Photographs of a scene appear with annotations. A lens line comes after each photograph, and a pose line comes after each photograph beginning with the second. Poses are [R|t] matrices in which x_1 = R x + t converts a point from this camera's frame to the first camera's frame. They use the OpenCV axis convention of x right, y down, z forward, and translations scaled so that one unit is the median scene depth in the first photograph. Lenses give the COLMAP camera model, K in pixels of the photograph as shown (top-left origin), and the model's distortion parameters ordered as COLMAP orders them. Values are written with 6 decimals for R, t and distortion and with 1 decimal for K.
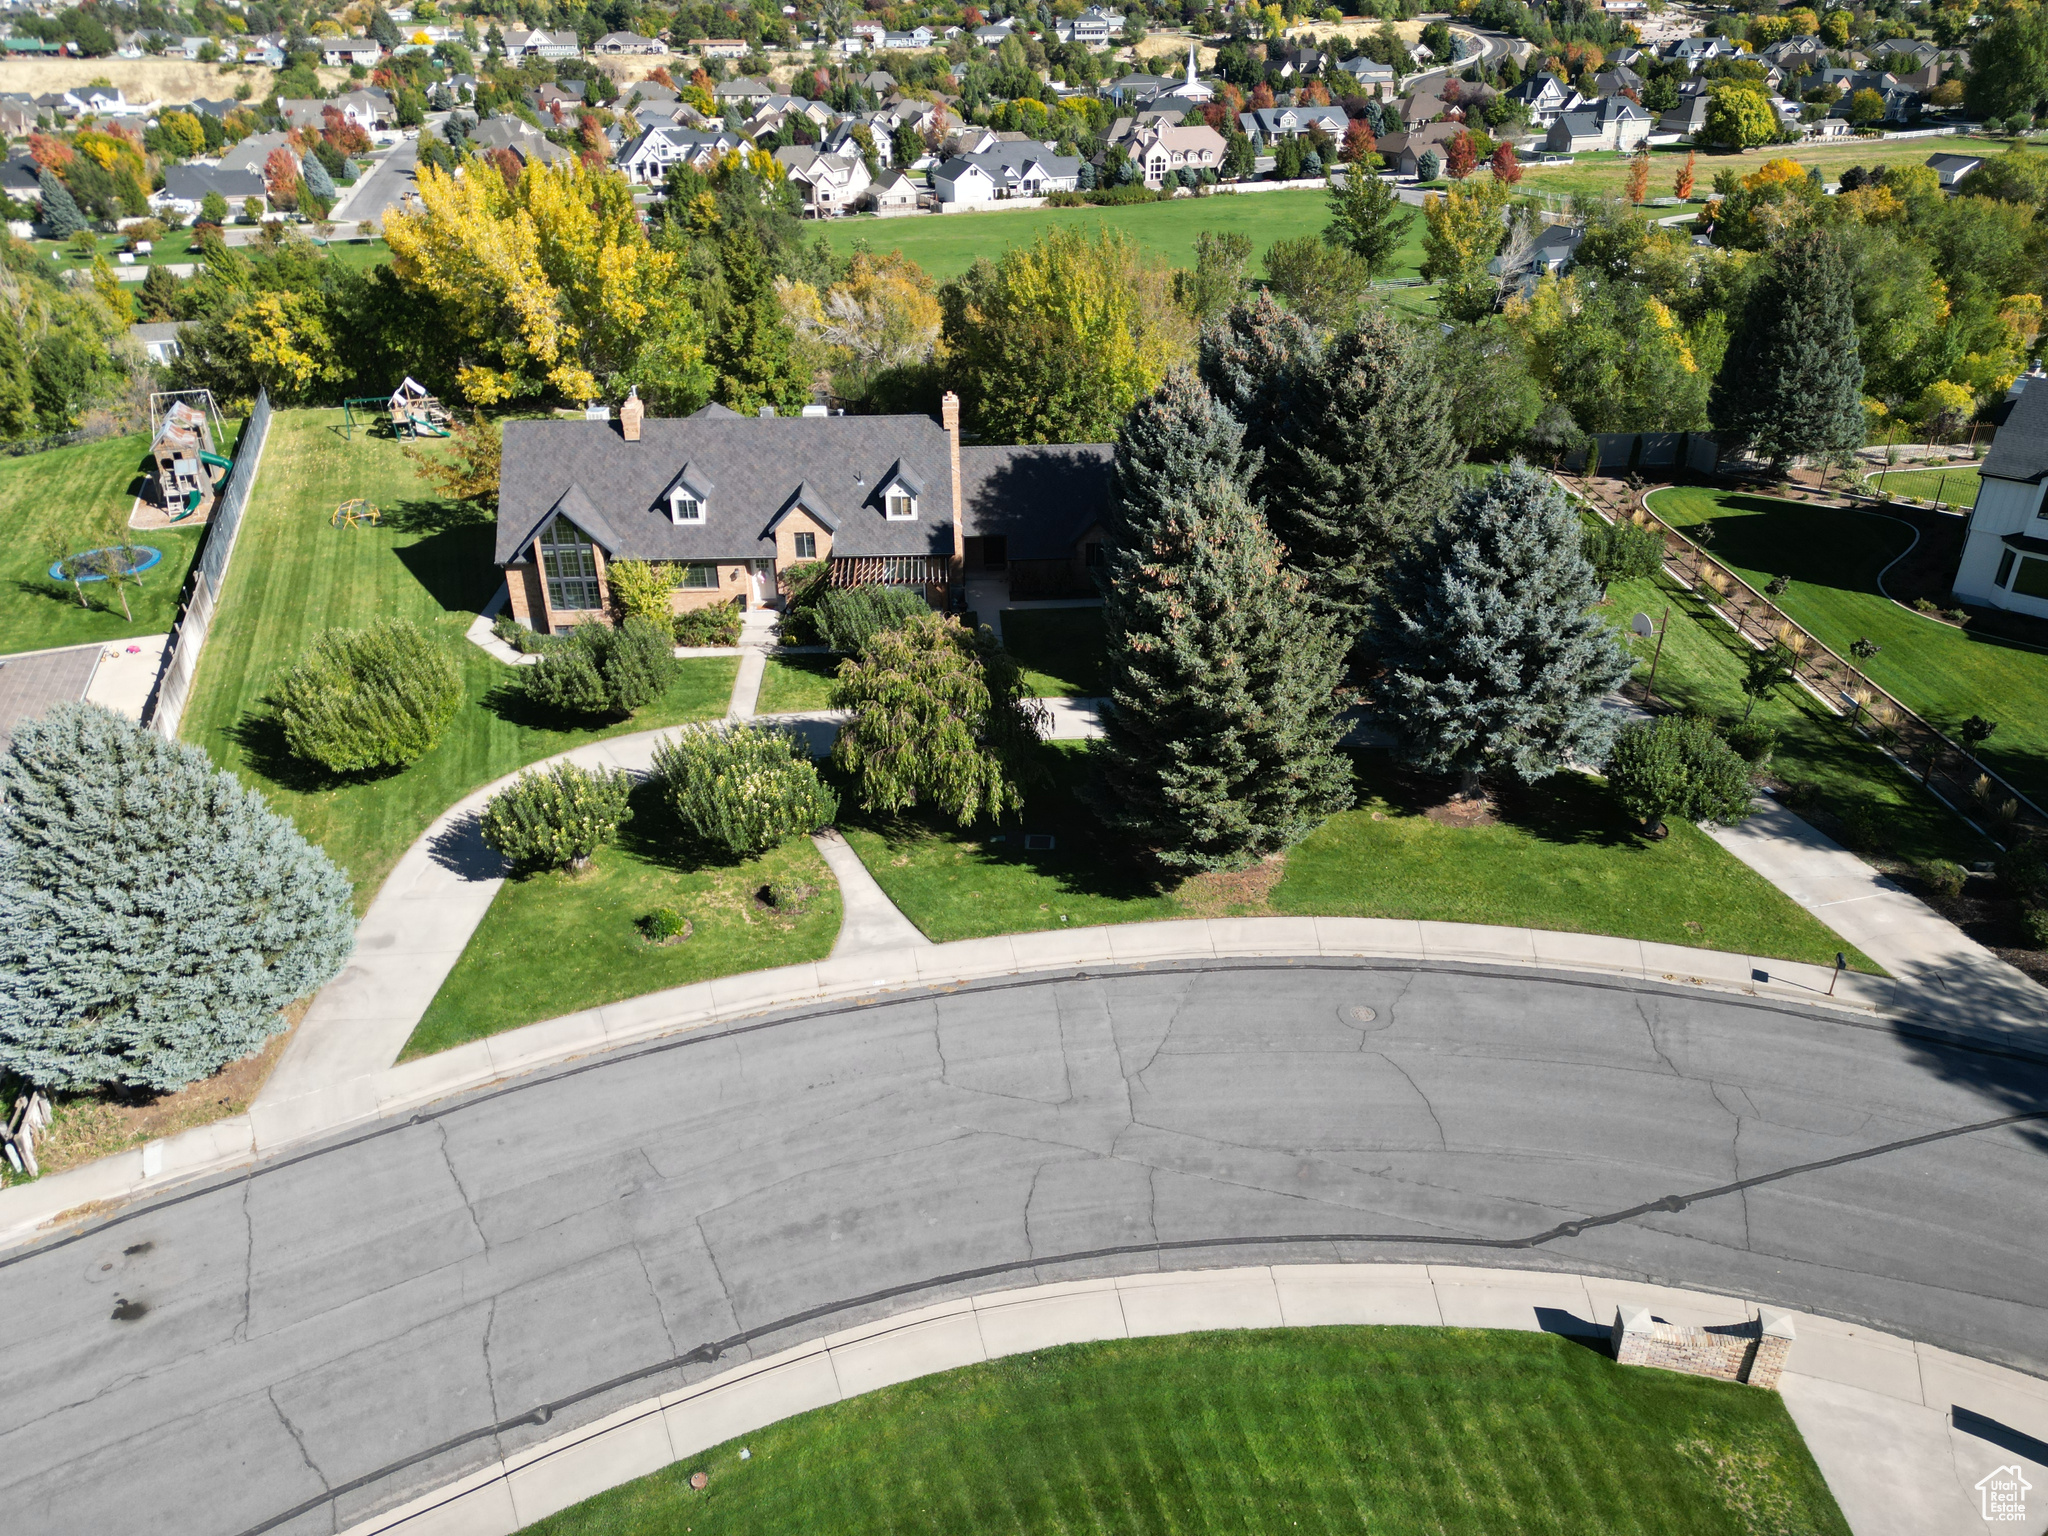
lens RADIAL K [[1424.5, 0, 1022.7], [0, 1424.5, 757.8], [0, 0, 1]] dist [0.075220, -0.069231]
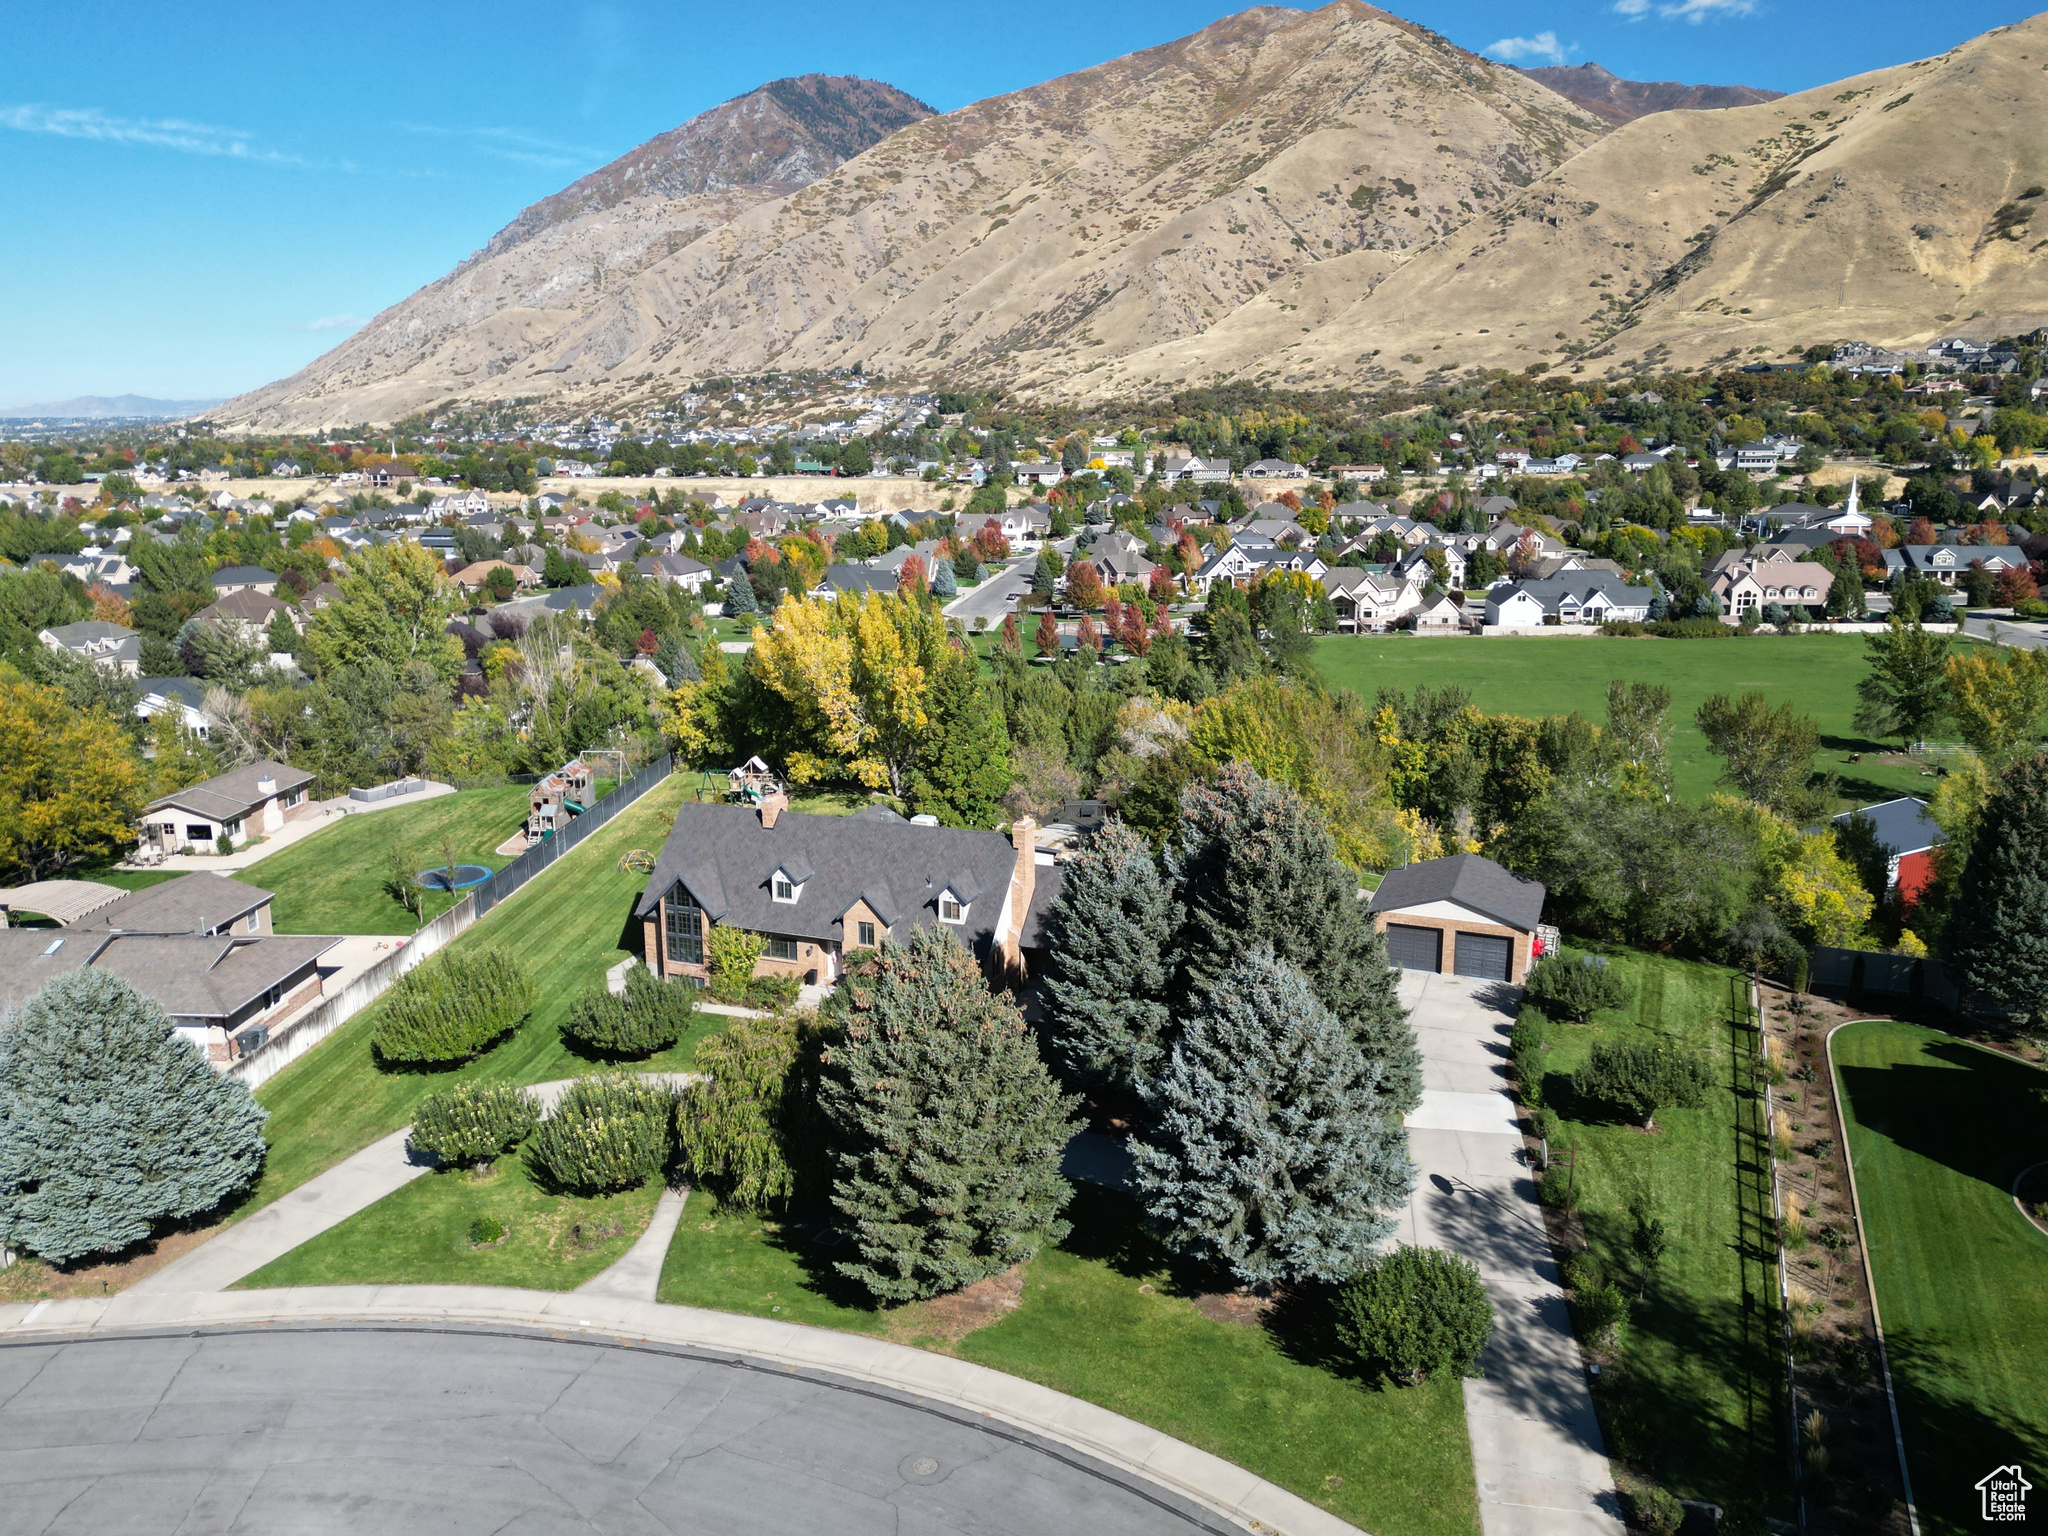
lens RADIAL K [[1499.0, 0, 1024.0], [0, 1499.0, 768.0], [0, 0, 1]] dist [0.086303, -0.086984]
pose [[0.906577, 0.096719, -0.410807, 0.291864], [-0.198400, 0.956793, -0.212568, -0.032390], [0.372498, 0.274214, 0.886596, -0.021895]]
